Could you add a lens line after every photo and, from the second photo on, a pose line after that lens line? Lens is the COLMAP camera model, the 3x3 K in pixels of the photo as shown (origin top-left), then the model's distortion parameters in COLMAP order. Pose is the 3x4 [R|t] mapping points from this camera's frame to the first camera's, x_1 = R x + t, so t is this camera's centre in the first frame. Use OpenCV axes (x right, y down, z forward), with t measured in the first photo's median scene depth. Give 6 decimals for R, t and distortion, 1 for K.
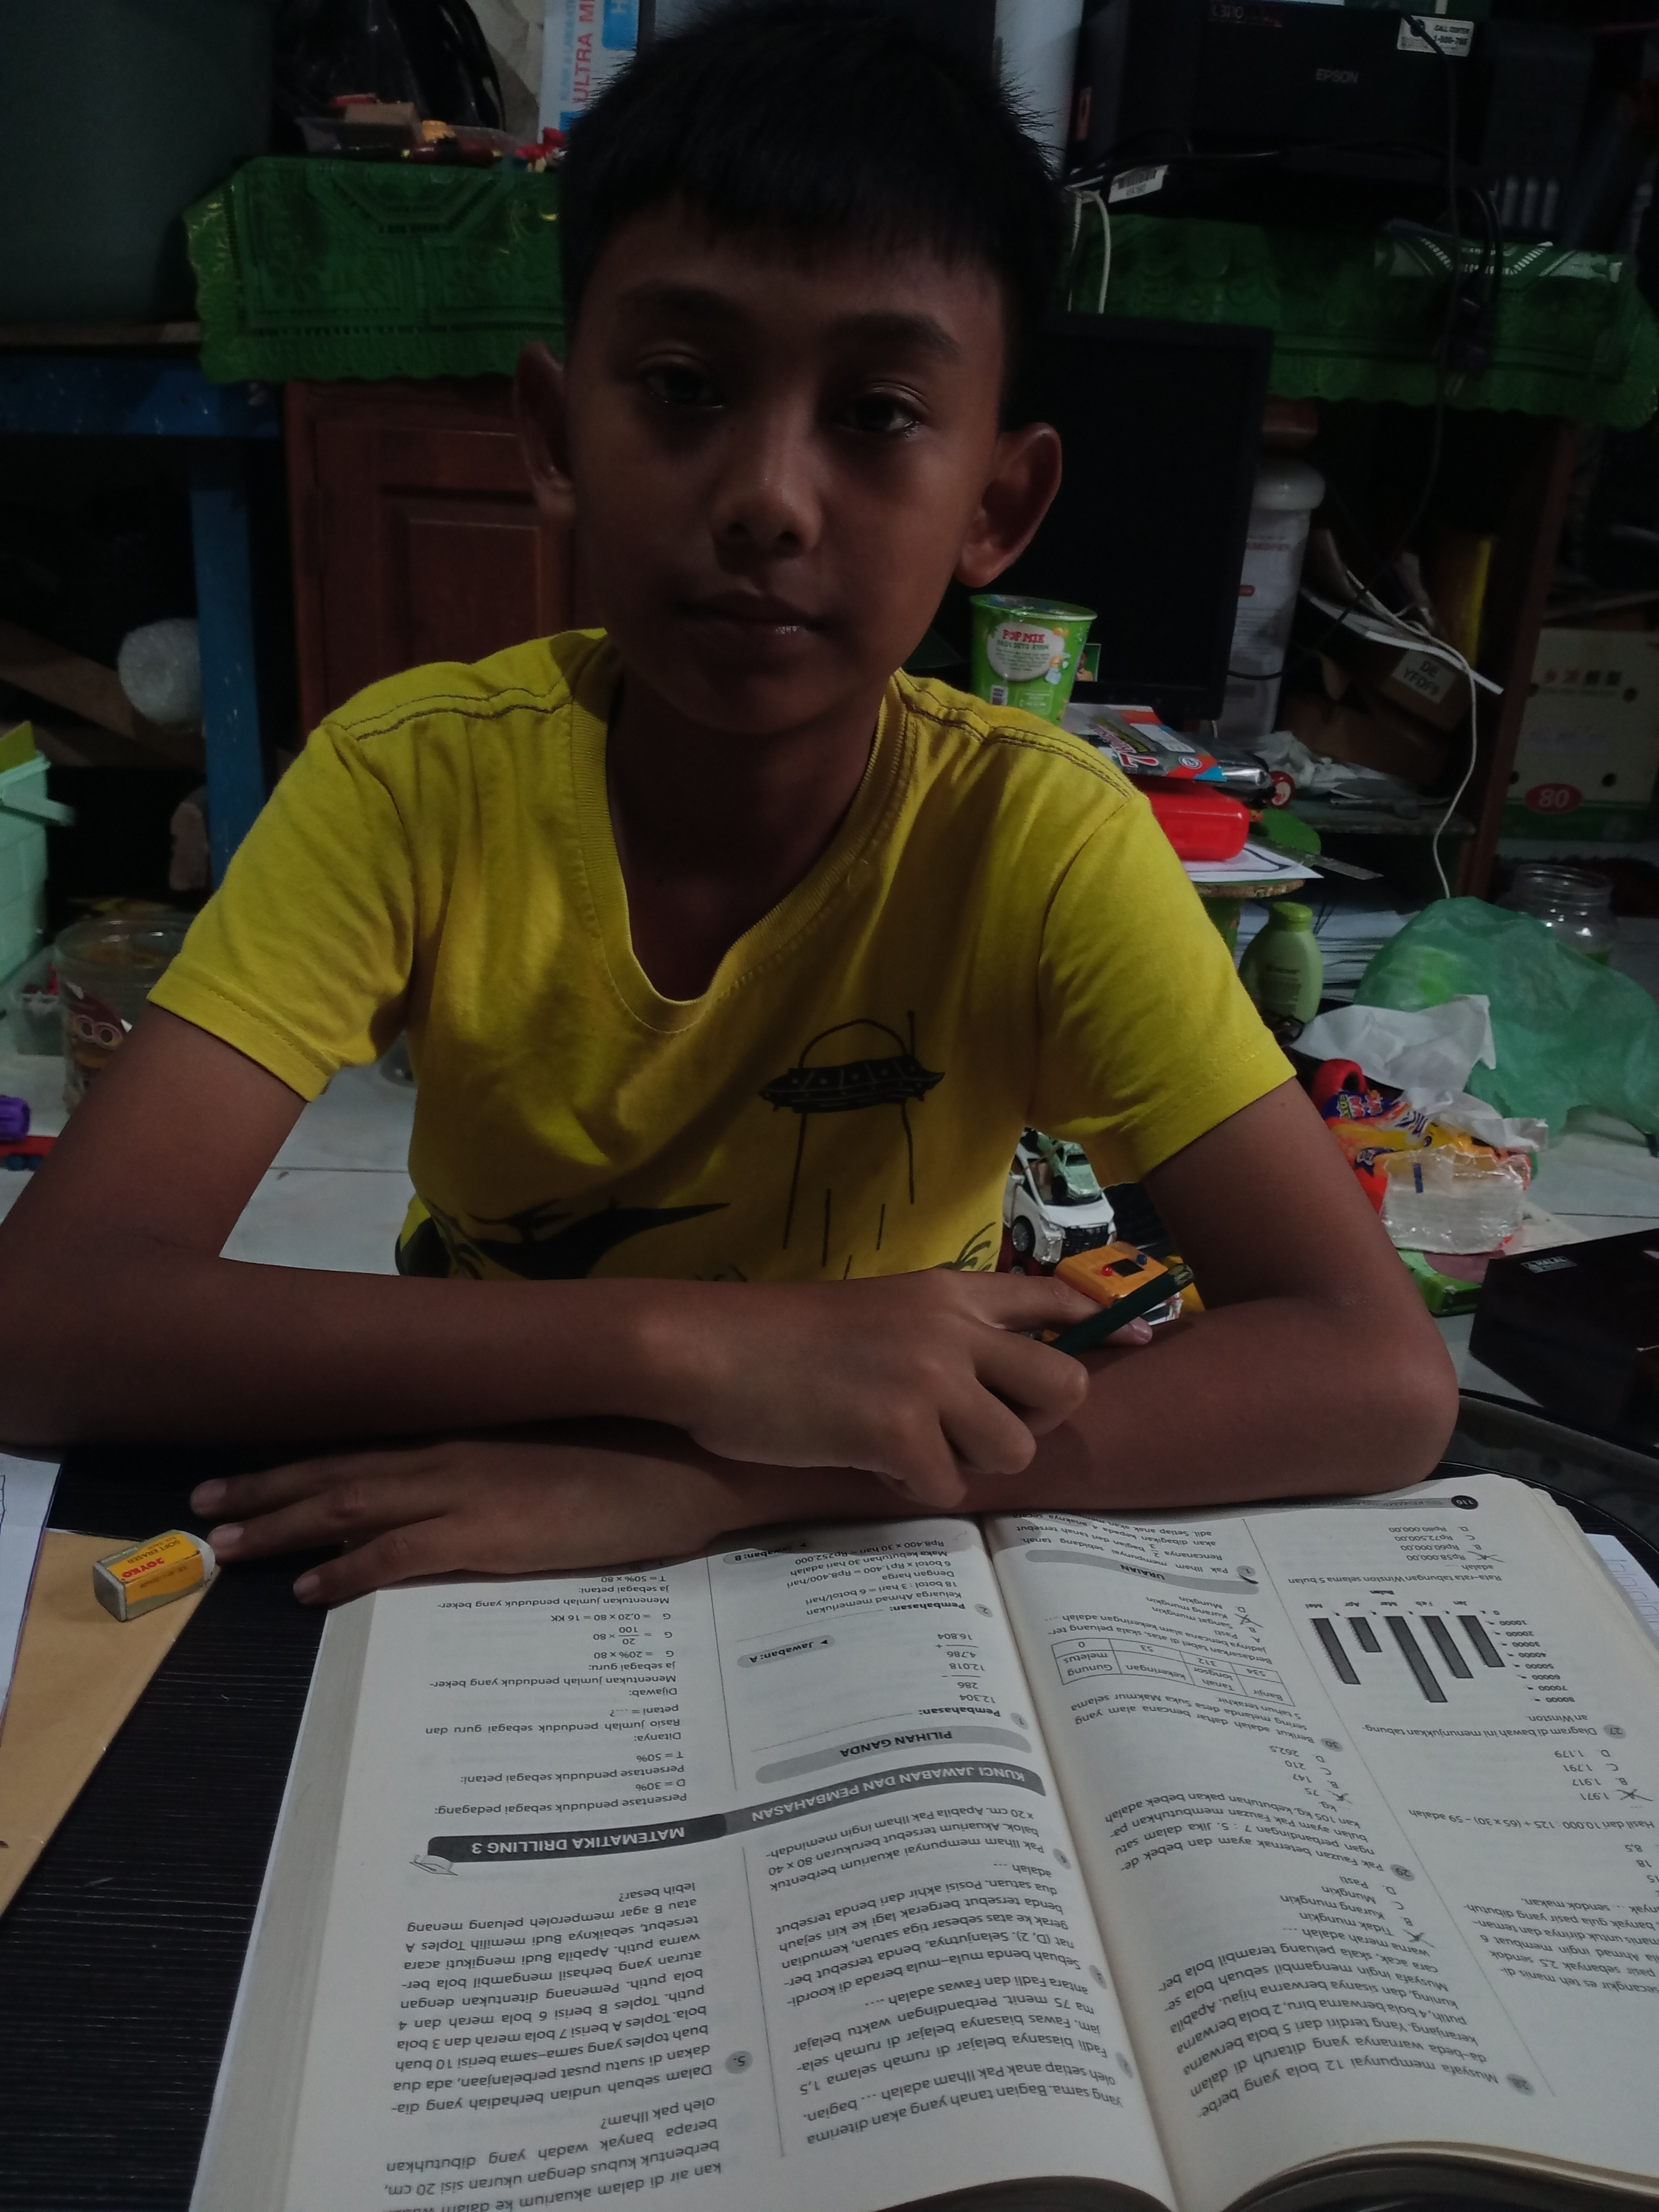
lens RADIAL K [[1811.3, 0, 834.3], [0, 1811.3, 1111.9], [0, 0, 1]] dist [0.008993, -0.061345]
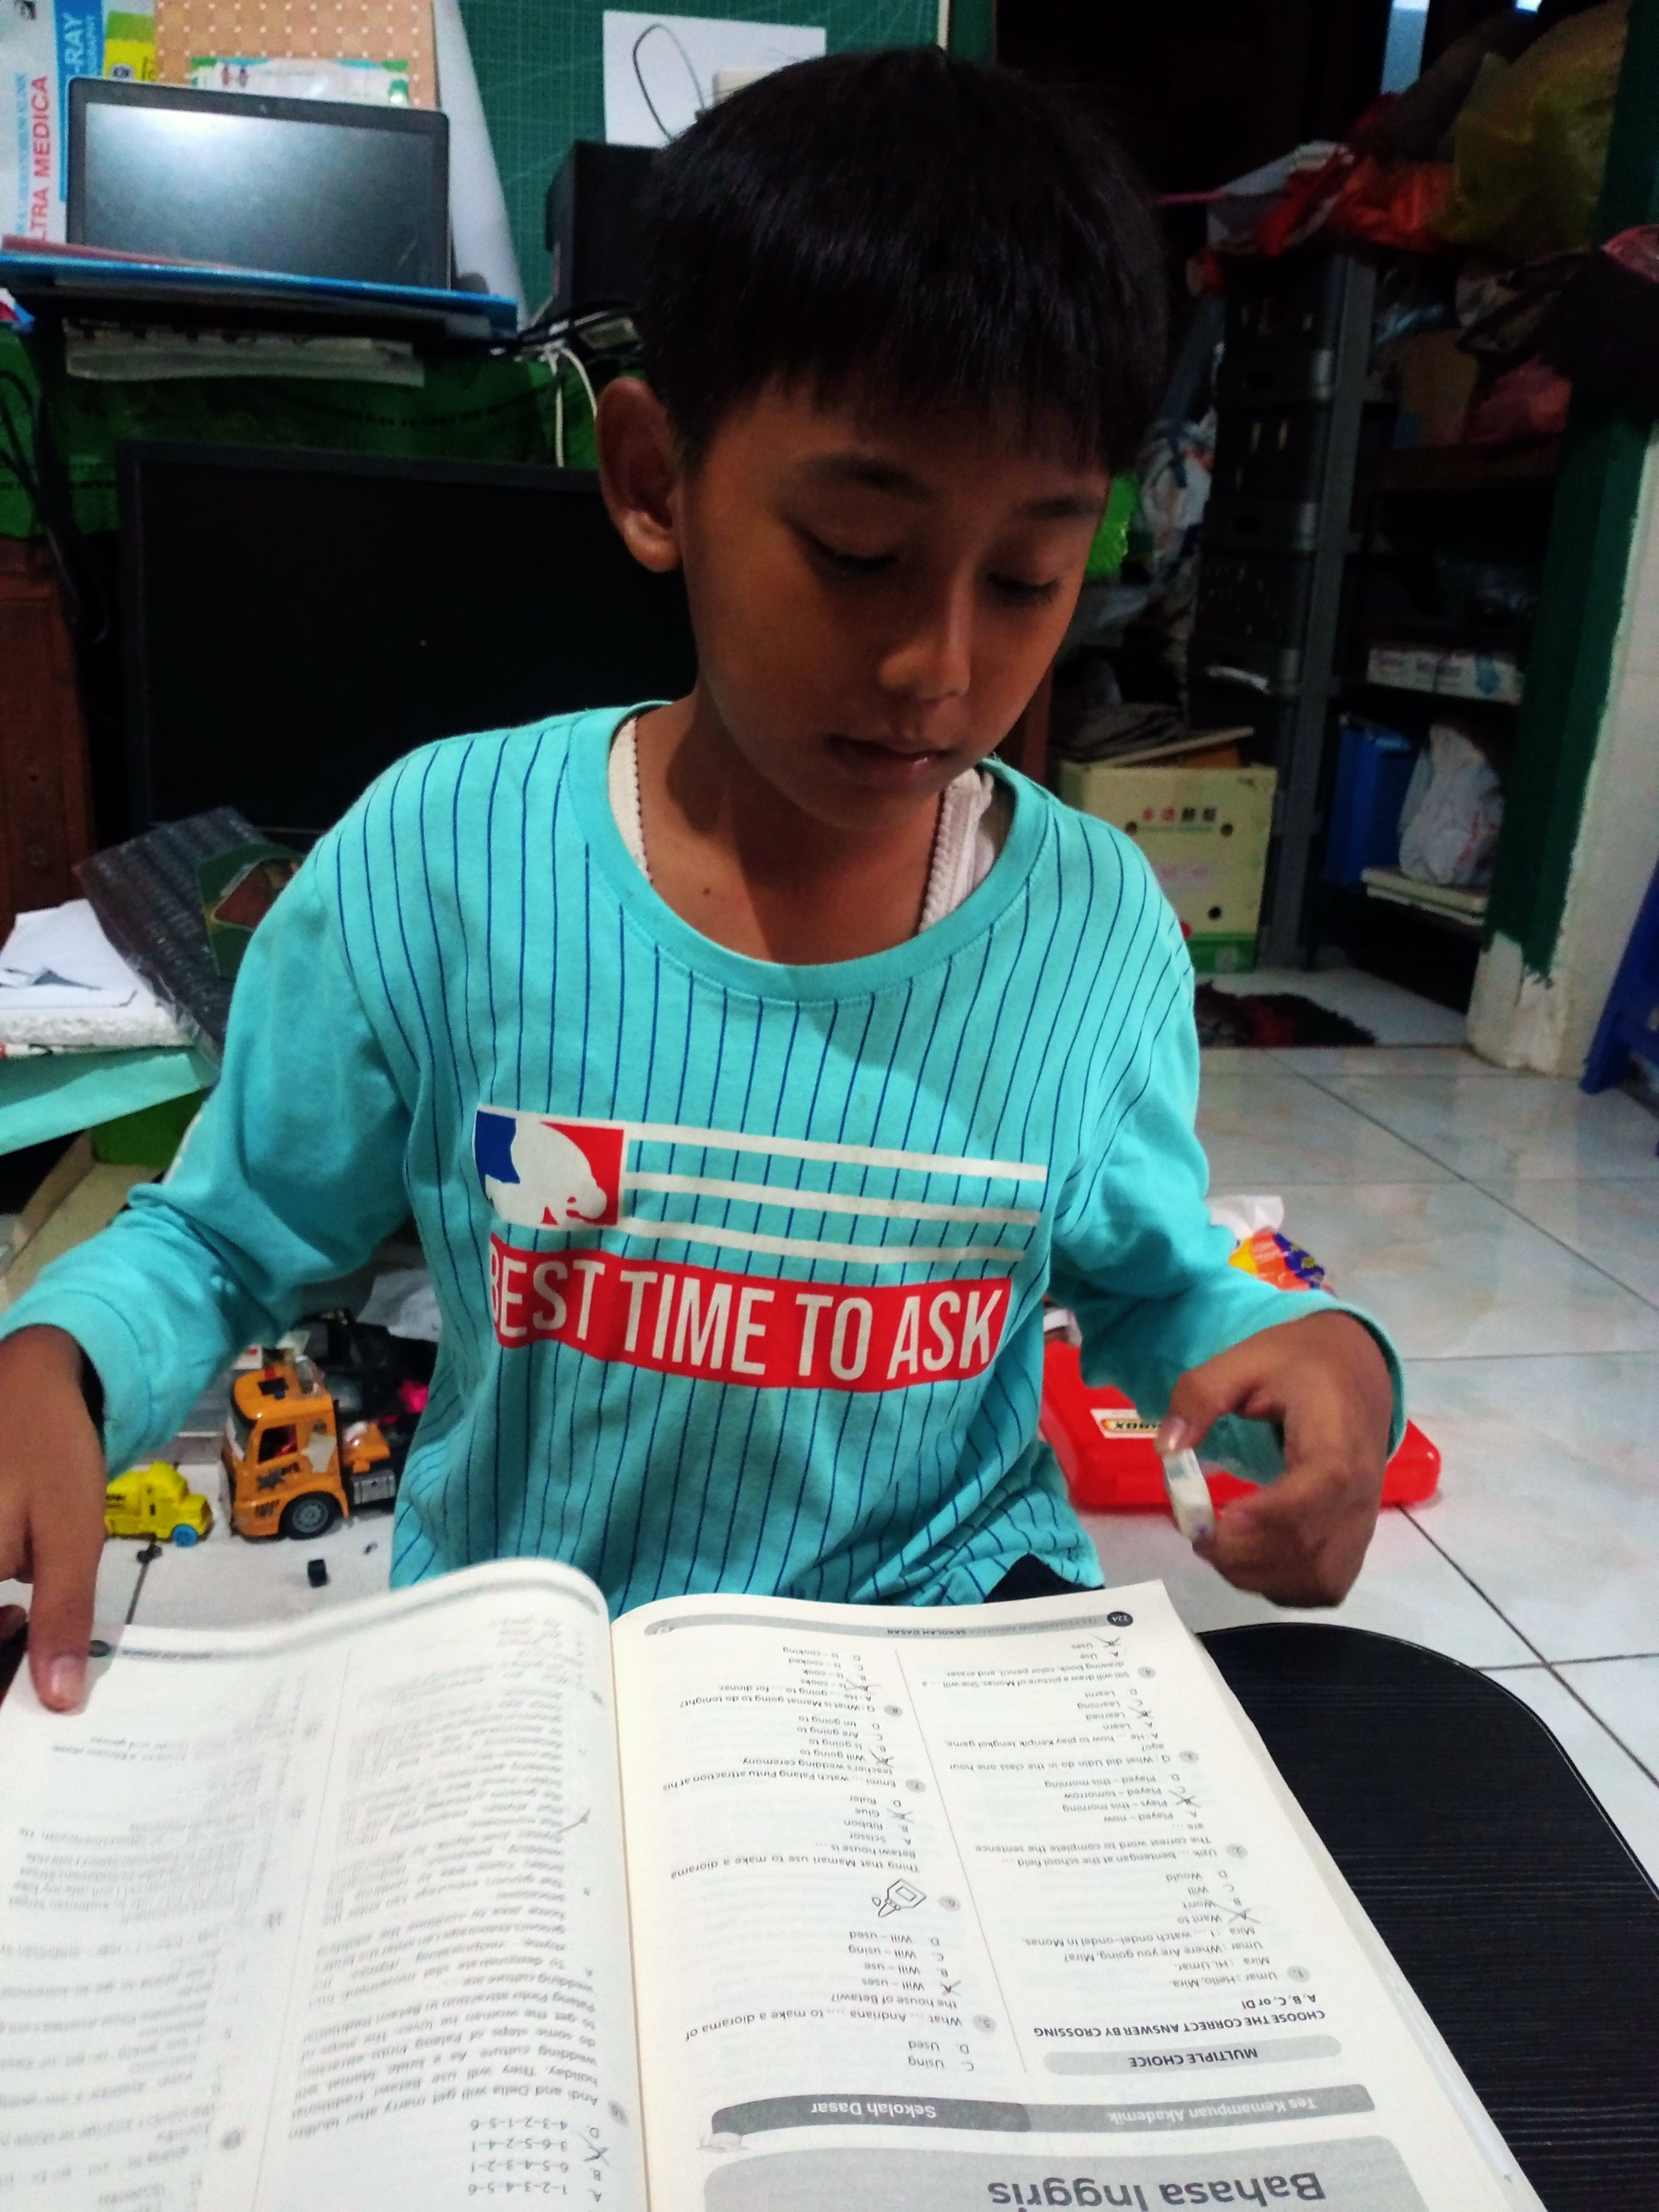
lens RADIAL K [[1811.3, 0, 821.9], [0, 1811.3, 1118.5], [0, 0, 1]] dist [0.008993, -0.061345]
pose [[0.991393, -0.048112, 0.121760, 0.152038], [0.057066, 0.995832, -0.071150, -0.016165], [-0.117829, 0.077486, 0.990006, 0.050930]]
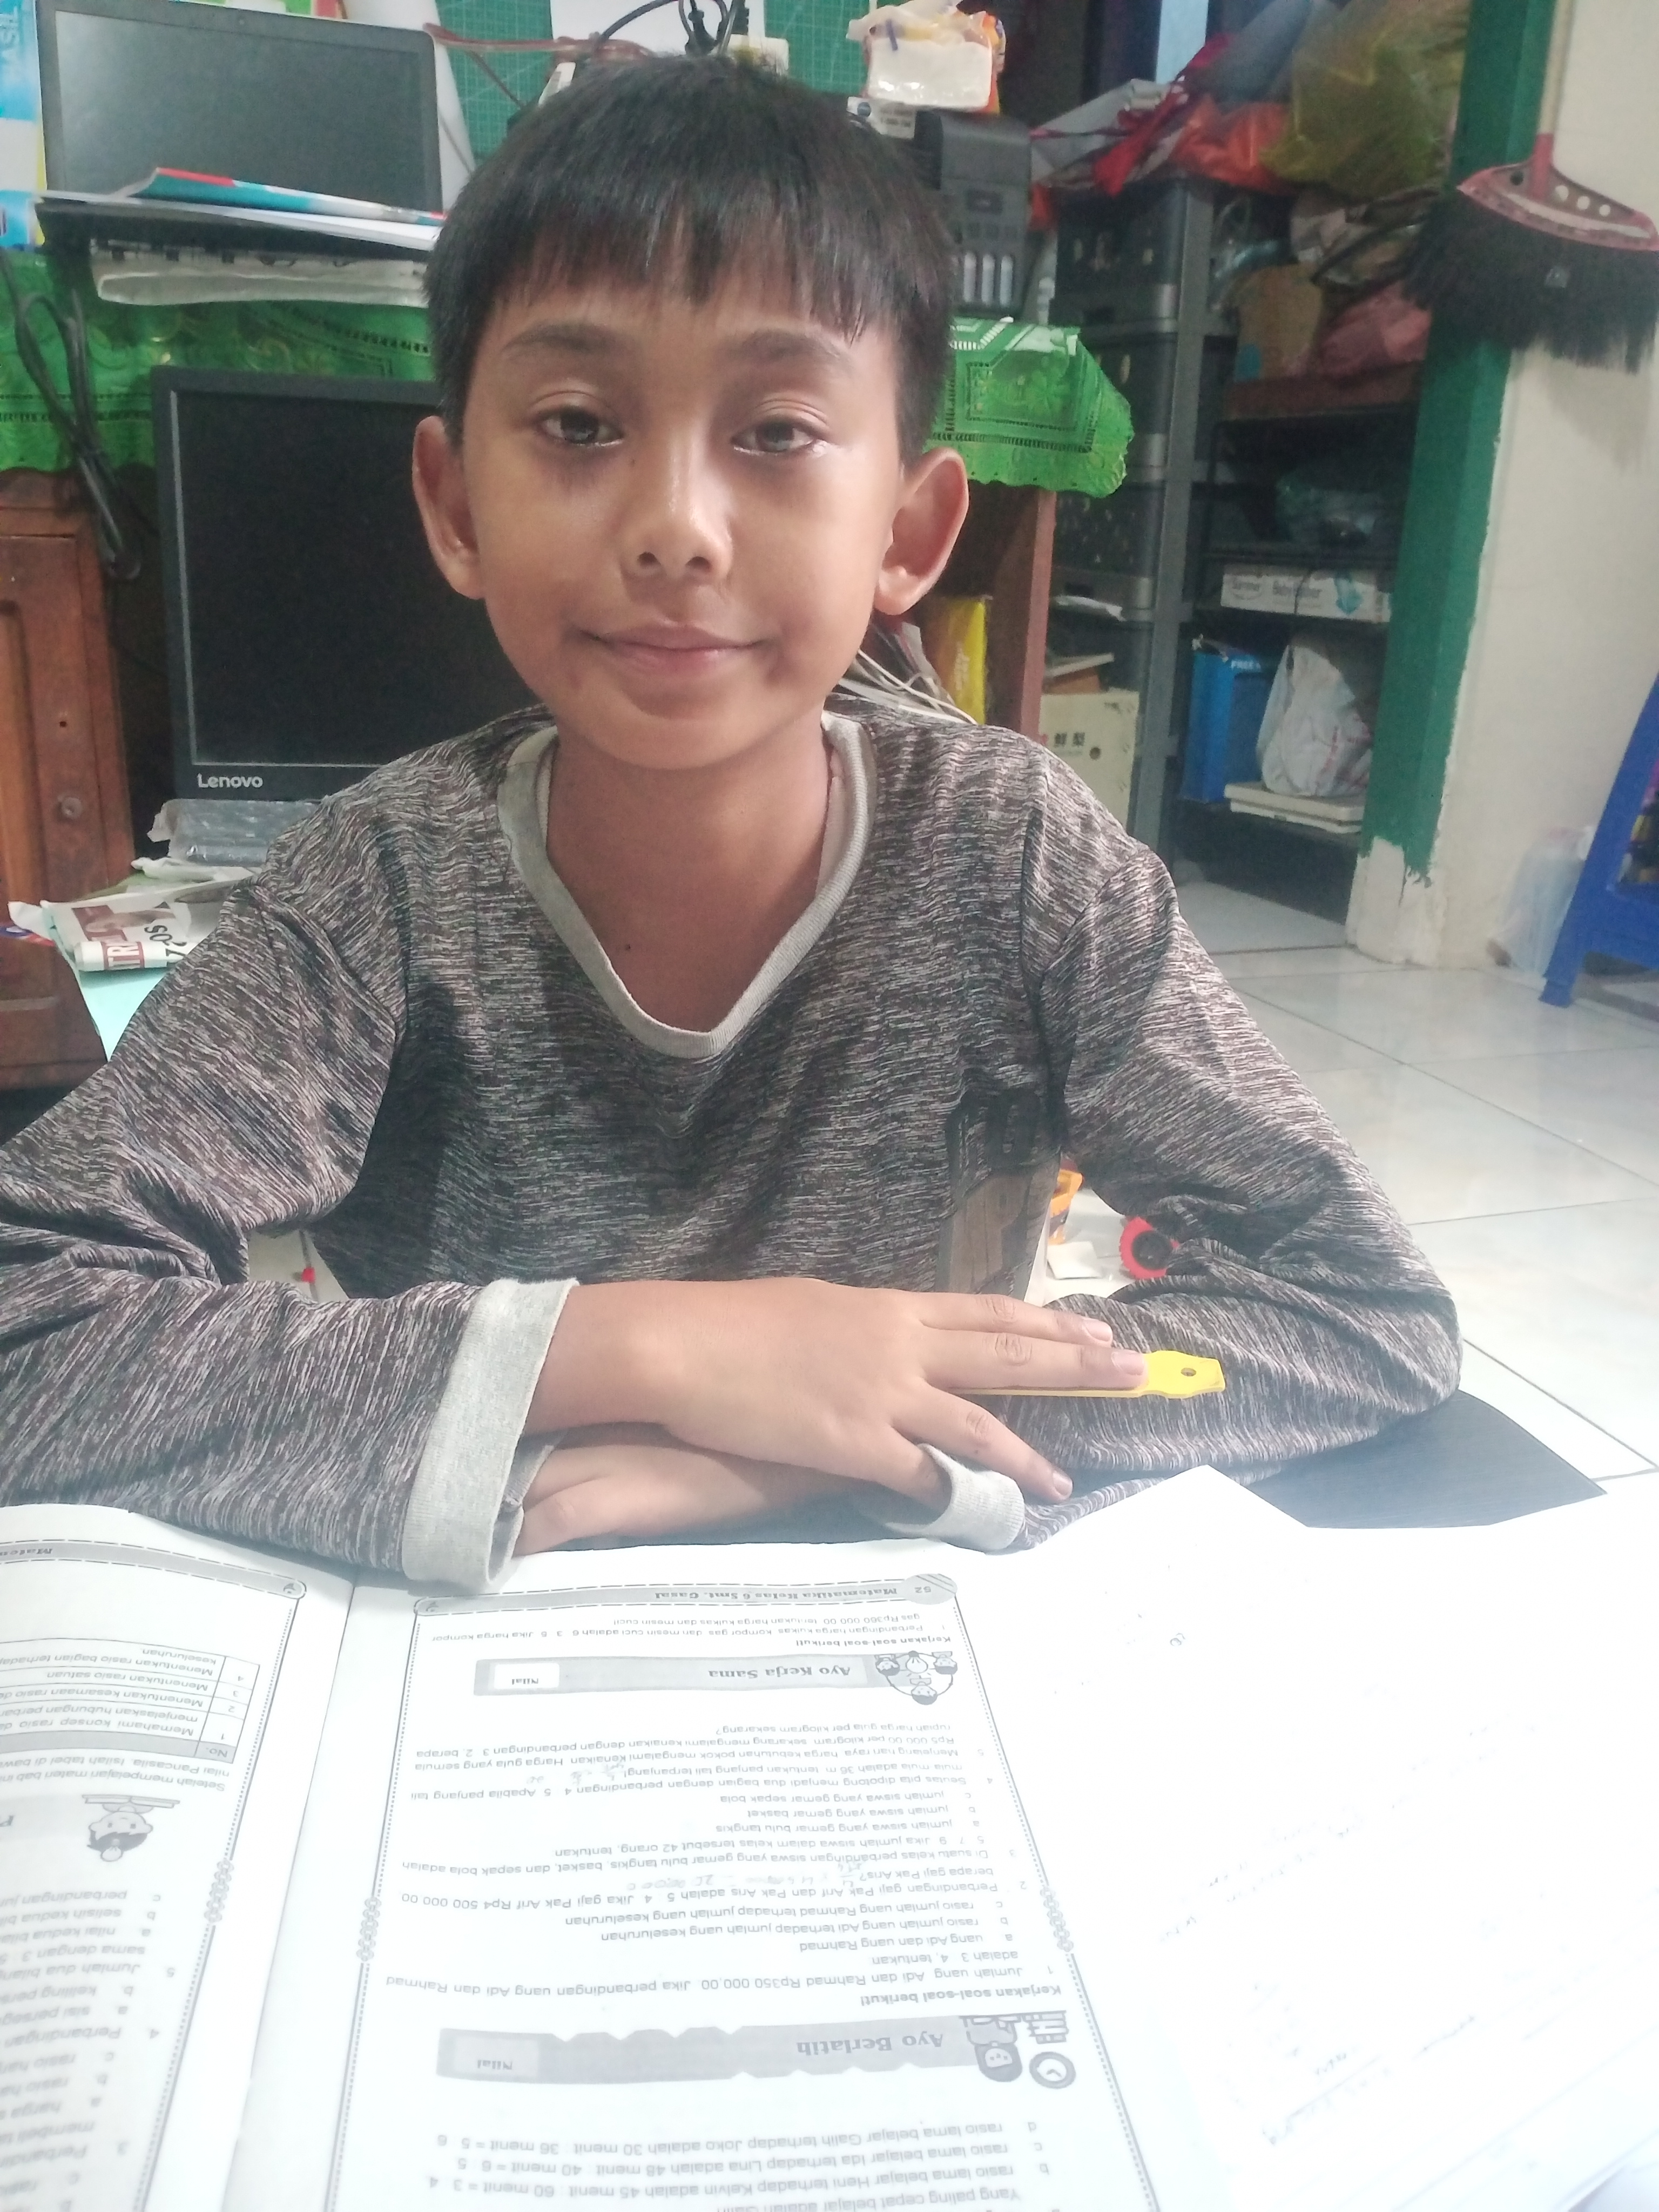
lens RADIAL K [[1811.3, 0, 829.3], [0, 1811.3, 1123.4], [0, 0, 1]] dist [0.008993, -0.061345]
pose [[0.957542, -0.114871, 0.264420, -0.028075], [0.126706, 0.991543, -0.028087, -0.010188], [-0.258958, 0.060398, 0.963998, 0.056701]]
